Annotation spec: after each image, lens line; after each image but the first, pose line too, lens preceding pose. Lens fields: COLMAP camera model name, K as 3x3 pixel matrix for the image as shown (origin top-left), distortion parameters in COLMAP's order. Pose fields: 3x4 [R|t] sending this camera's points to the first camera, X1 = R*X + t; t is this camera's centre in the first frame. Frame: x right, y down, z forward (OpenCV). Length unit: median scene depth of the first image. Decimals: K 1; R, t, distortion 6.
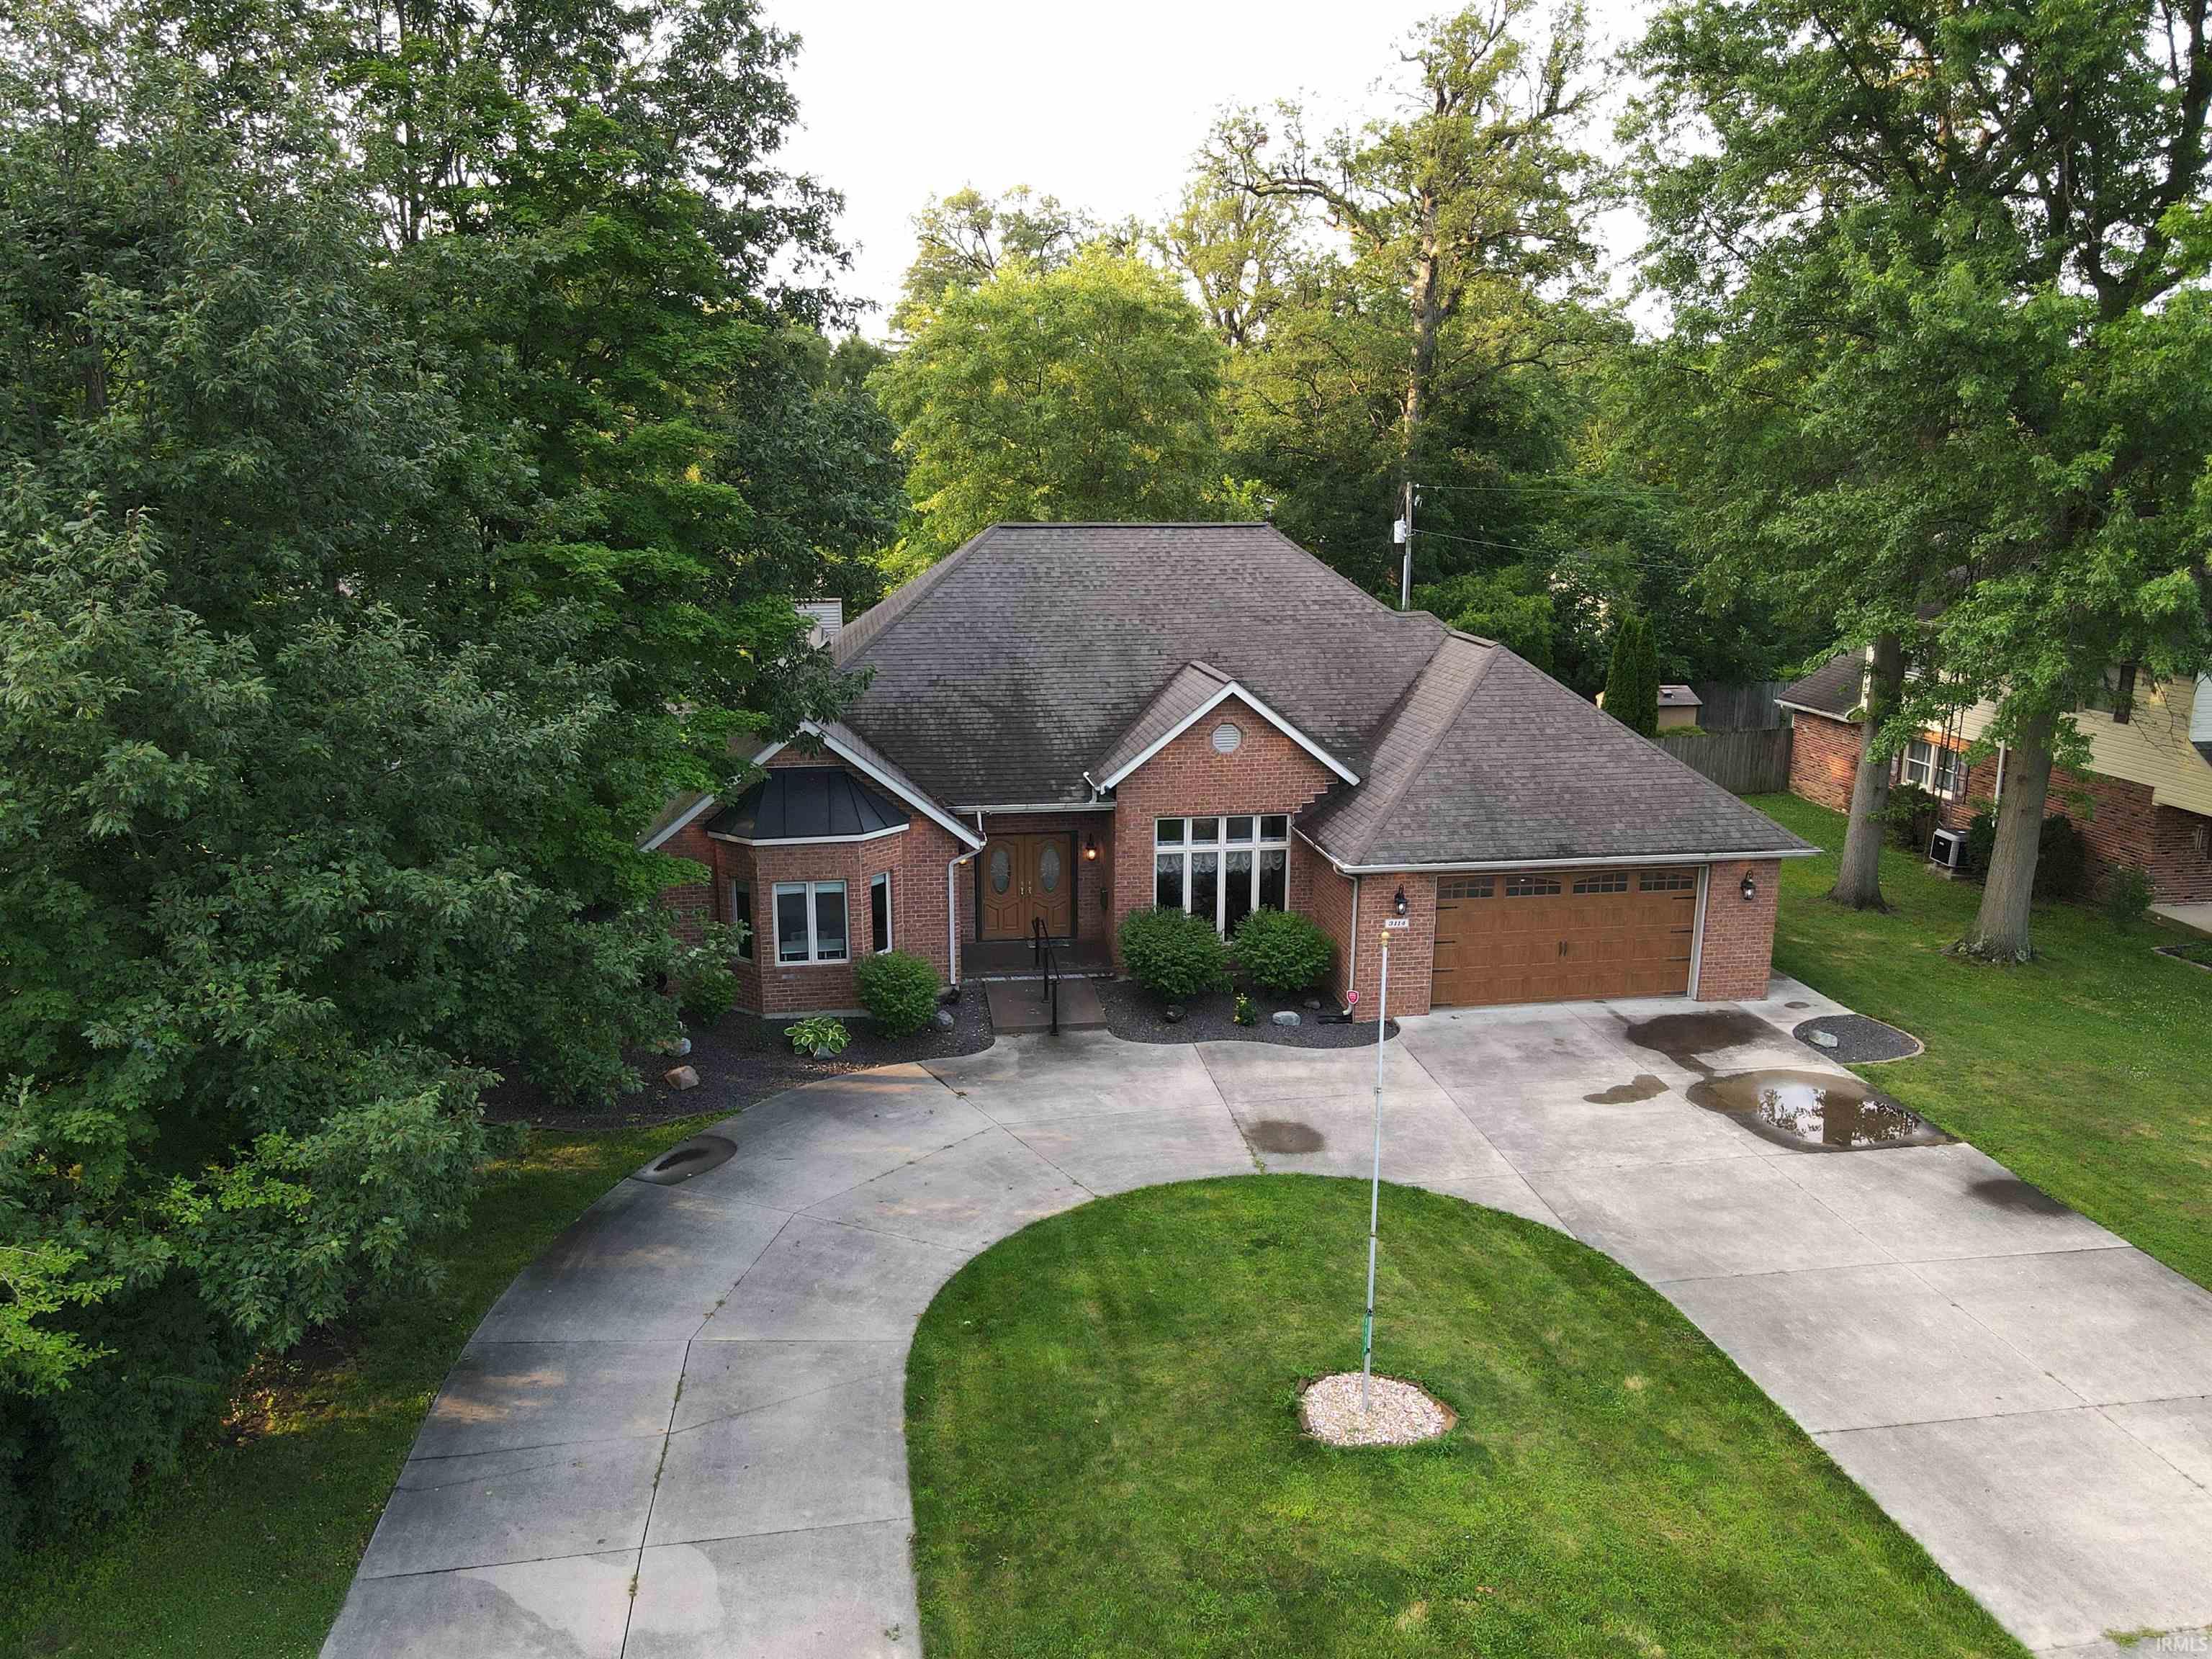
lens RADIAL K [[1624.1, 0, 1096.7], [0, 1624.1, 814.2], [0, 0, 1]] dist [-0.010733, 0.046179]
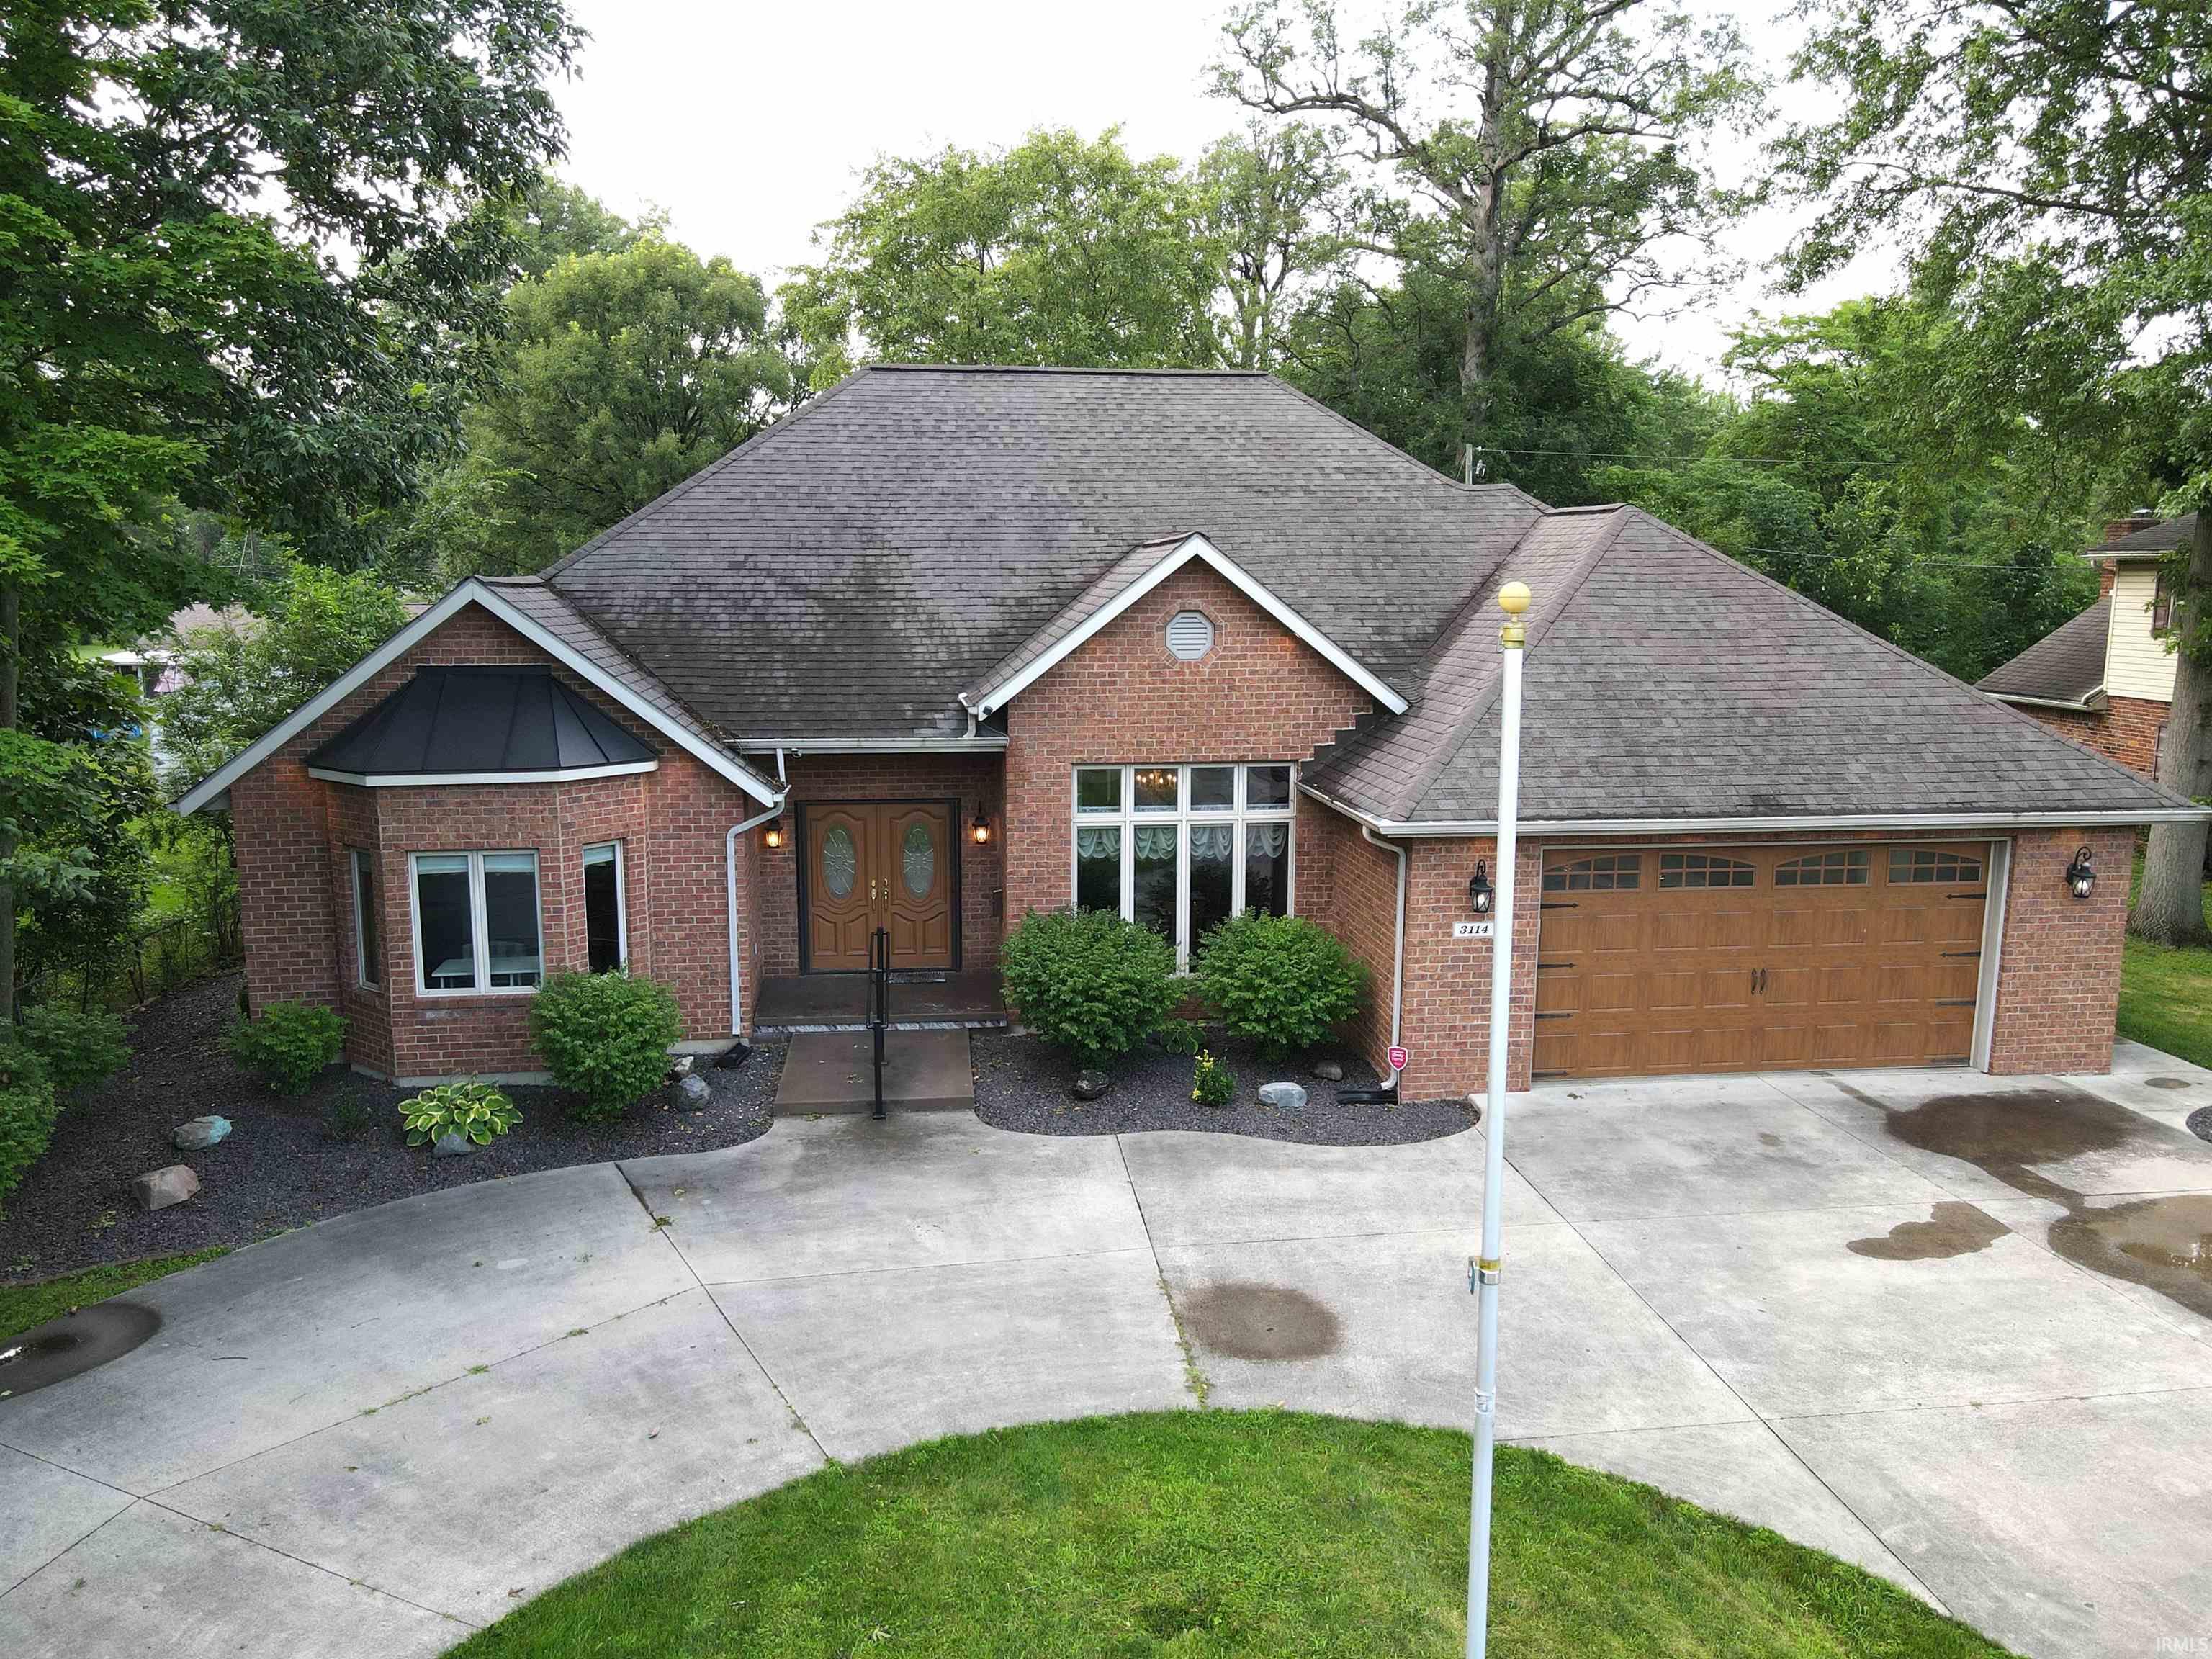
lens RADIAL K [[1624.1, 0, 1096.7], [0, 1624.1, 814.2], [0, 0, 1]] dist [-0.010733, 0.046179]
pose [[0.999528, 0.004676, -0.030352, 0.068321], [-0.006707, 0.997719, -0.067172, 0.066147], [0.029968, 0.067344, 0.997280, 0.418603]]
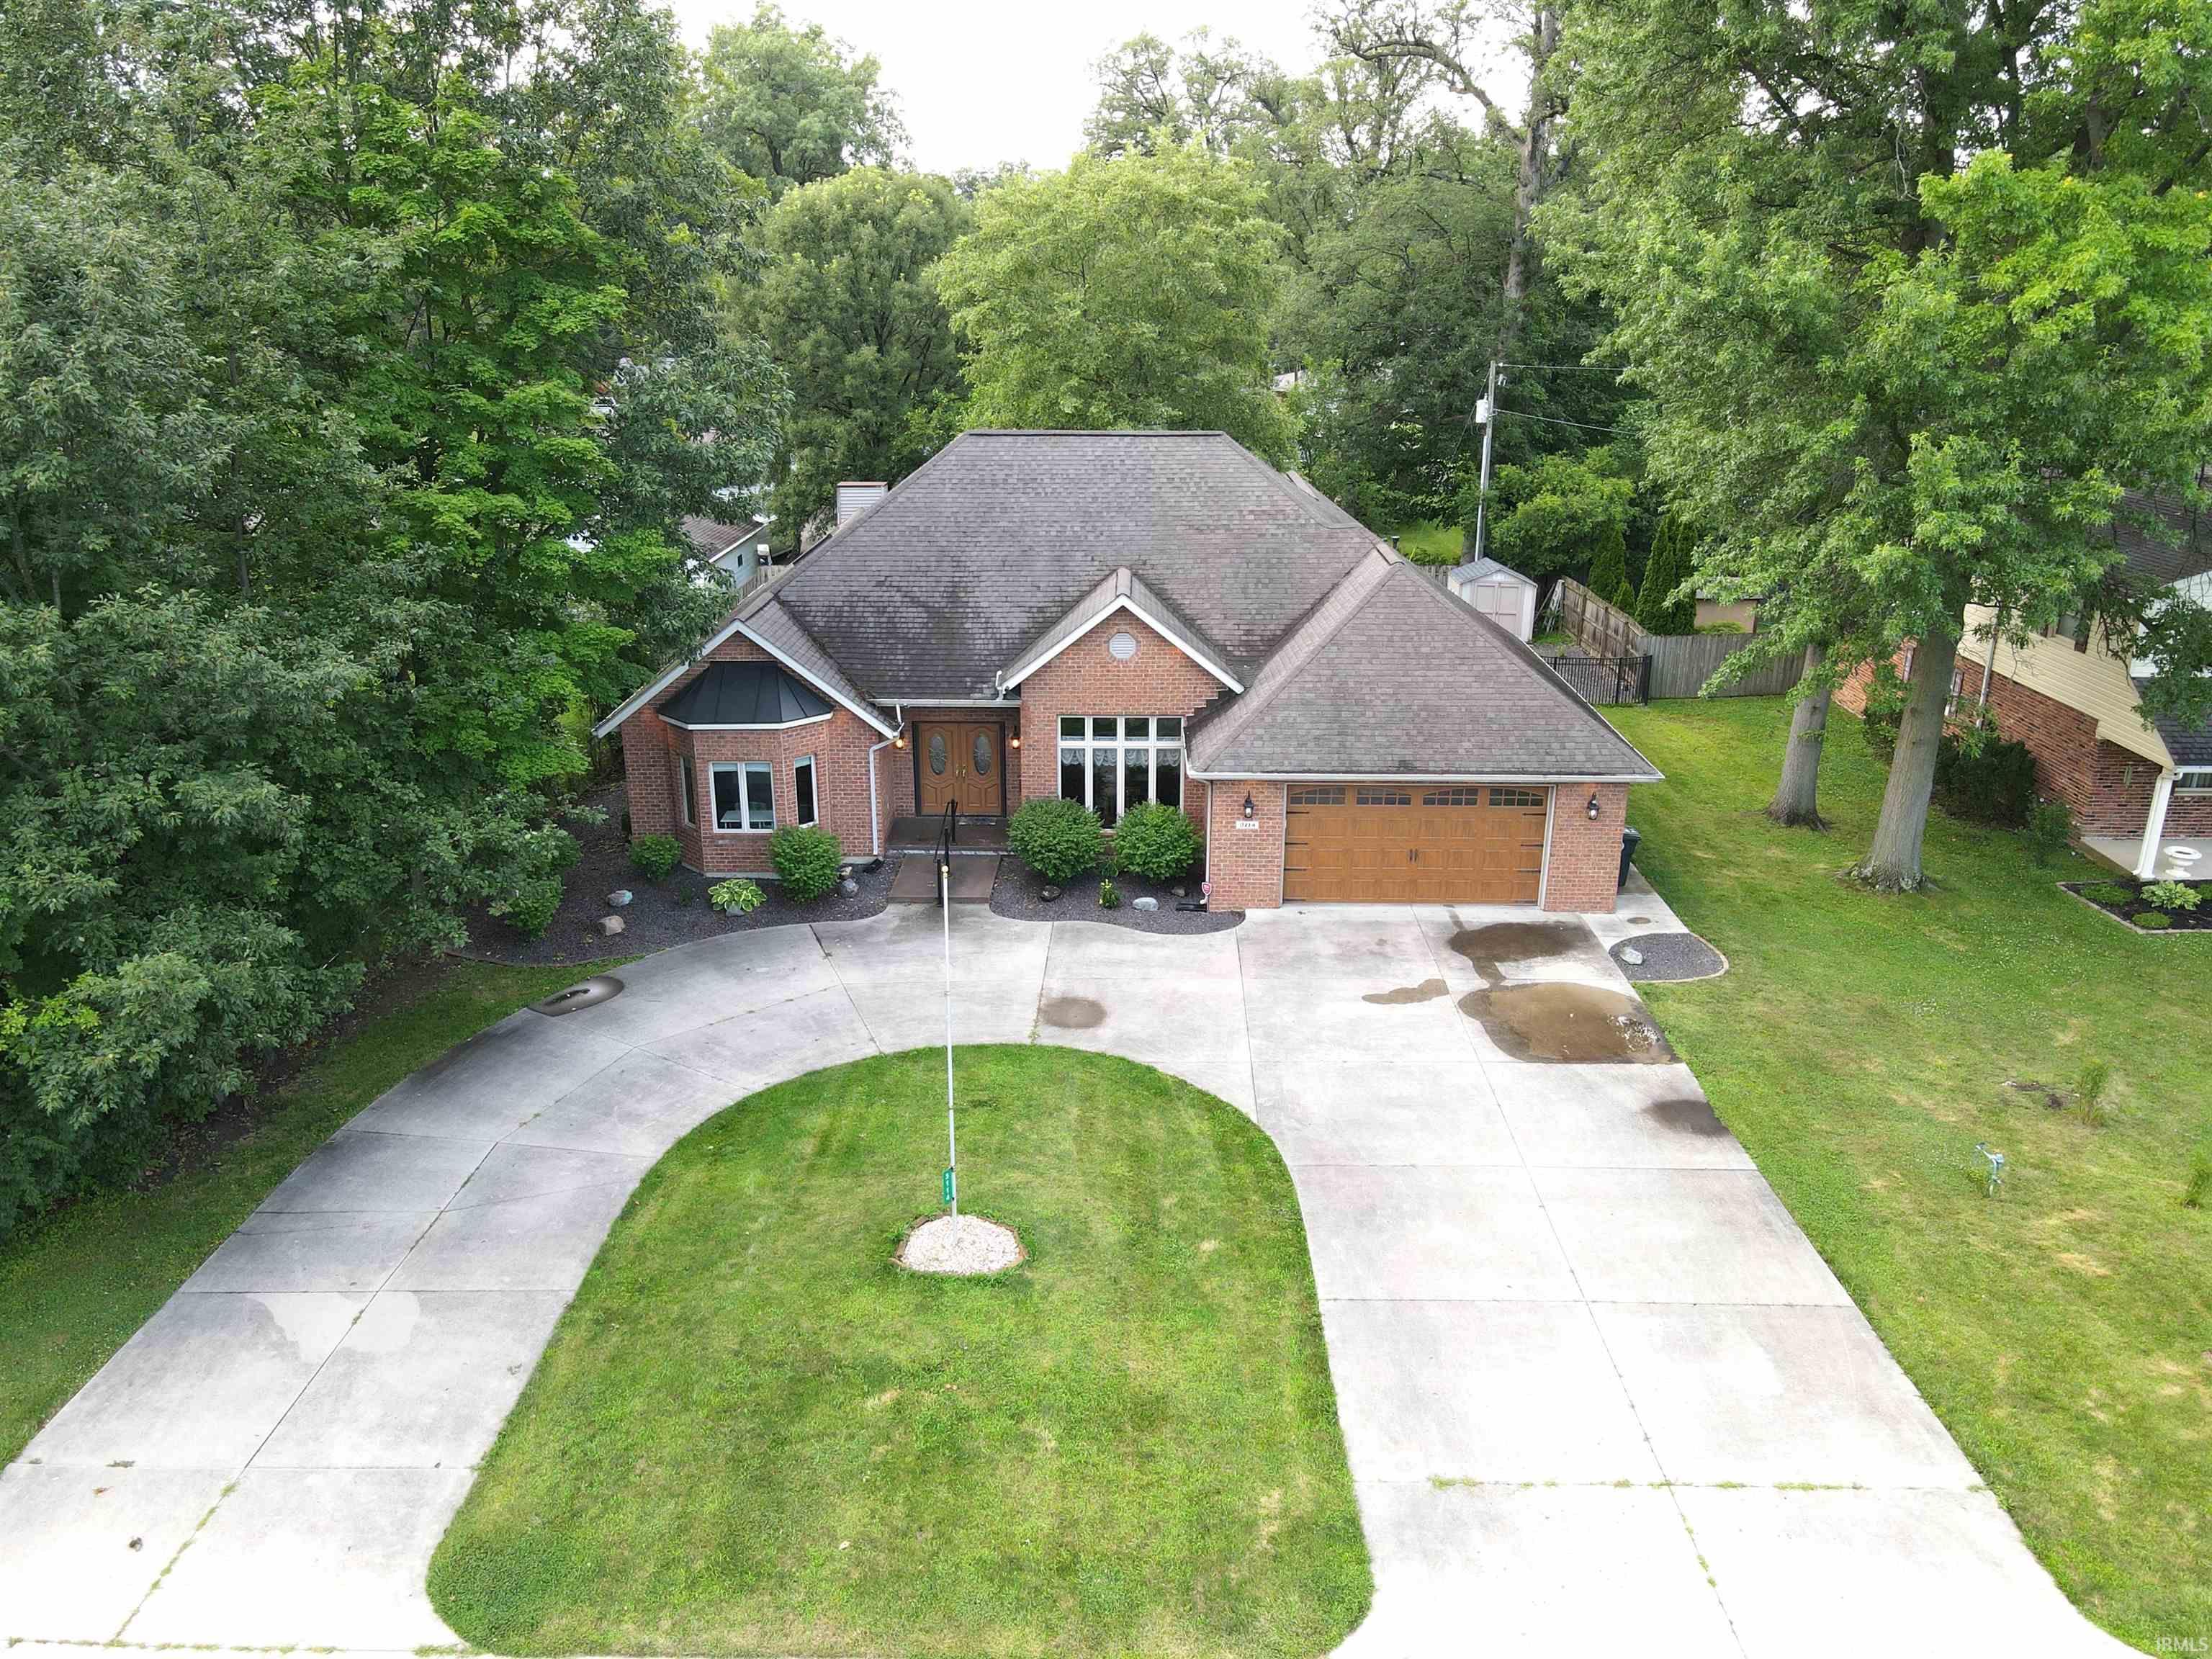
lens RADIAL K [[1624.1, 0, 1096.7], [0, 1624.1, 814.2], [0, 0, 1]] dist [-0.010733, 0.046179]
pose [[0.984952, 0.052870, -0.164540, 0.265594], [-0.035236, 0.993494, 0.108300, -0.055449], [0.169195, -0.100873, 0.980407, -0.091542]]
